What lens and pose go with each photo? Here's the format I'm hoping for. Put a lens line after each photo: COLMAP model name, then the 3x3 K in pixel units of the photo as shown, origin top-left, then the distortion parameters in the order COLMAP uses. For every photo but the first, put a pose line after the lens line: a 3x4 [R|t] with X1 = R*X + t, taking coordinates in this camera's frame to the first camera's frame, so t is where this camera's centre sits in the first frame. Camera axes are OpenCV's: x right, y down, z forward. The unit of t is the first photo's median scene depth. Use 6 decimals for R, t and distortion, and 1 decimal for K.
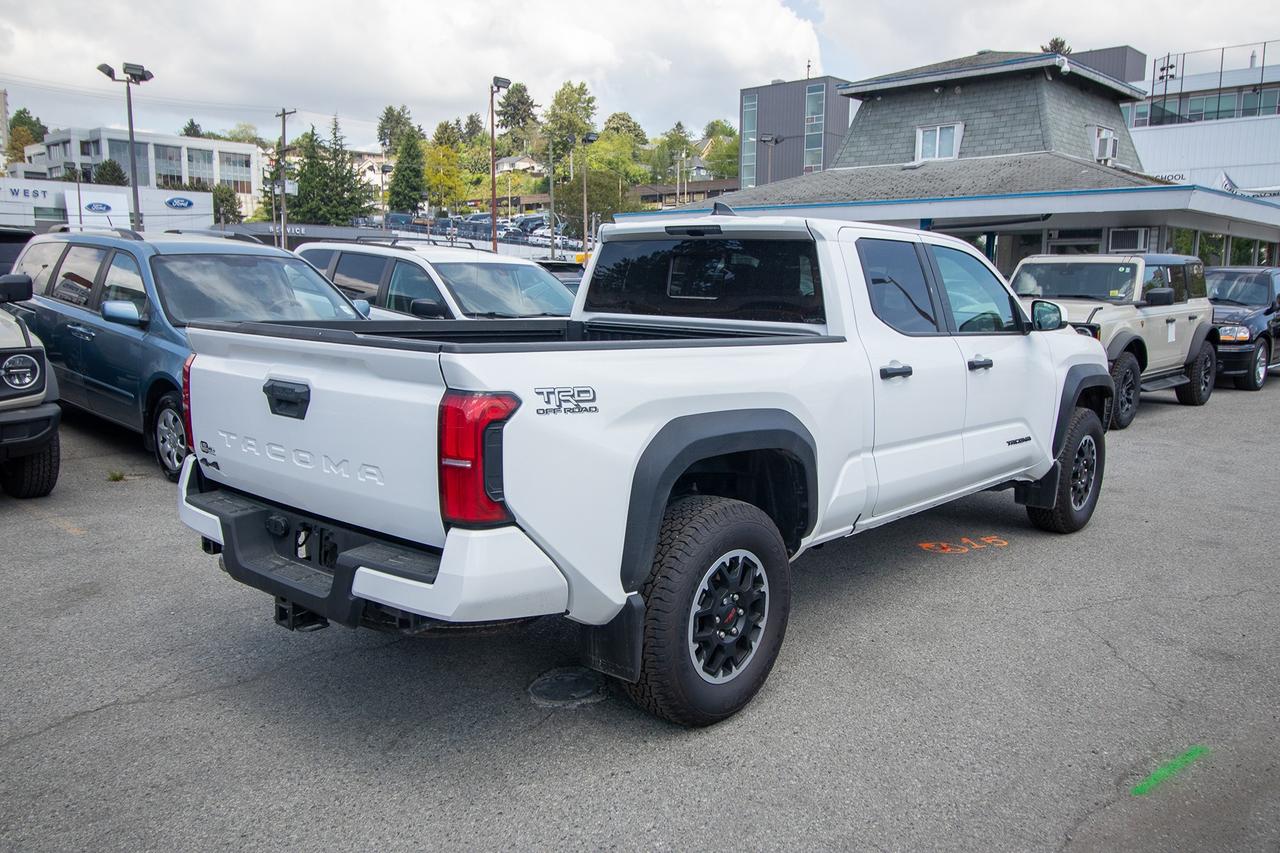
lens RADIAL K [[1052.1, 0, 637.6], [0, 1052.1, 428.0], [0, 0, 1]] dist [0.012635, -0.000444]
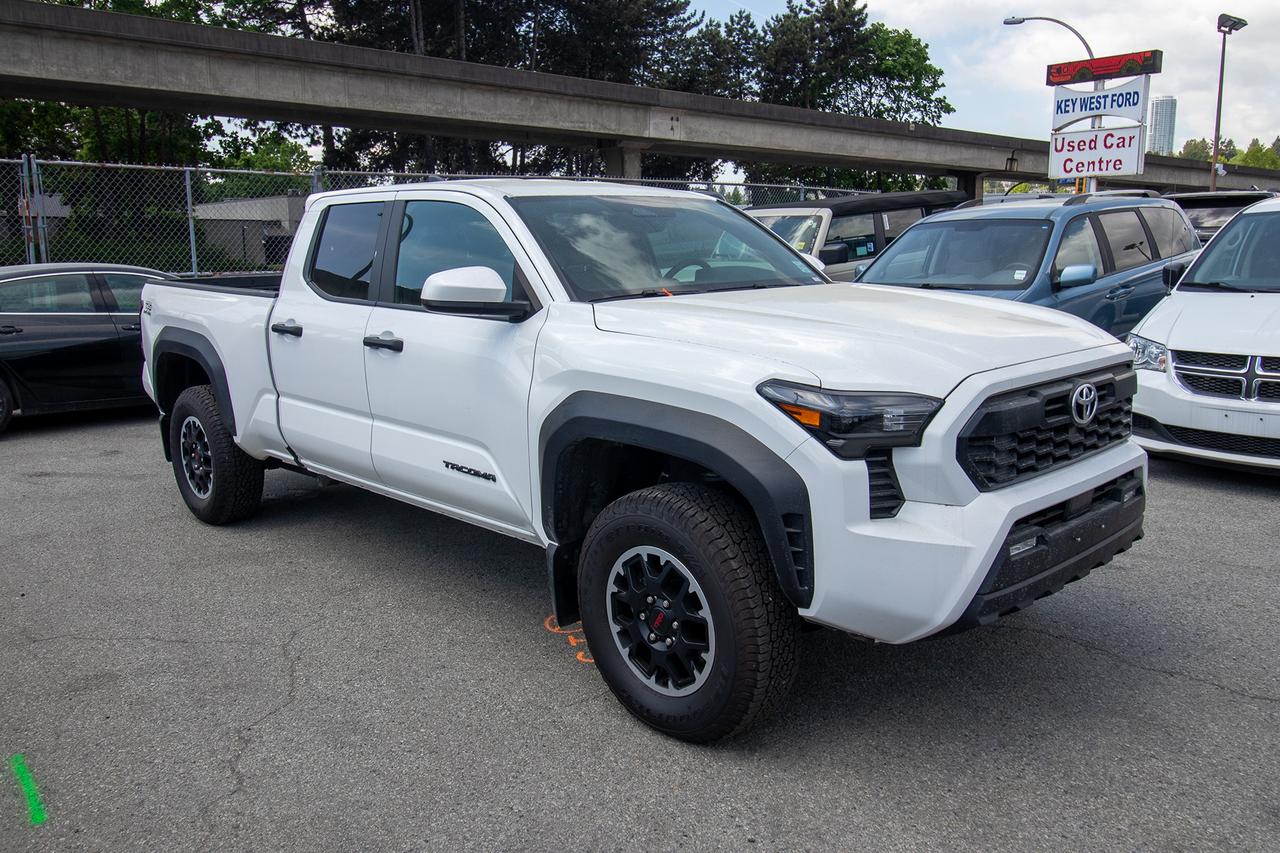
lens RADIAL K [[1052.1, 0, 662.7], [0, 1052.1, 440.4], [0, 0, 1]] dist [0.012635, -0.000444]
pose [[0.005731, 0.172153, -0.985054, 0.963896], [-0.112969, 0.978875, 0.170416, -0.126620], [0.993582, 0.110304, 0.025058, 0.991225]]
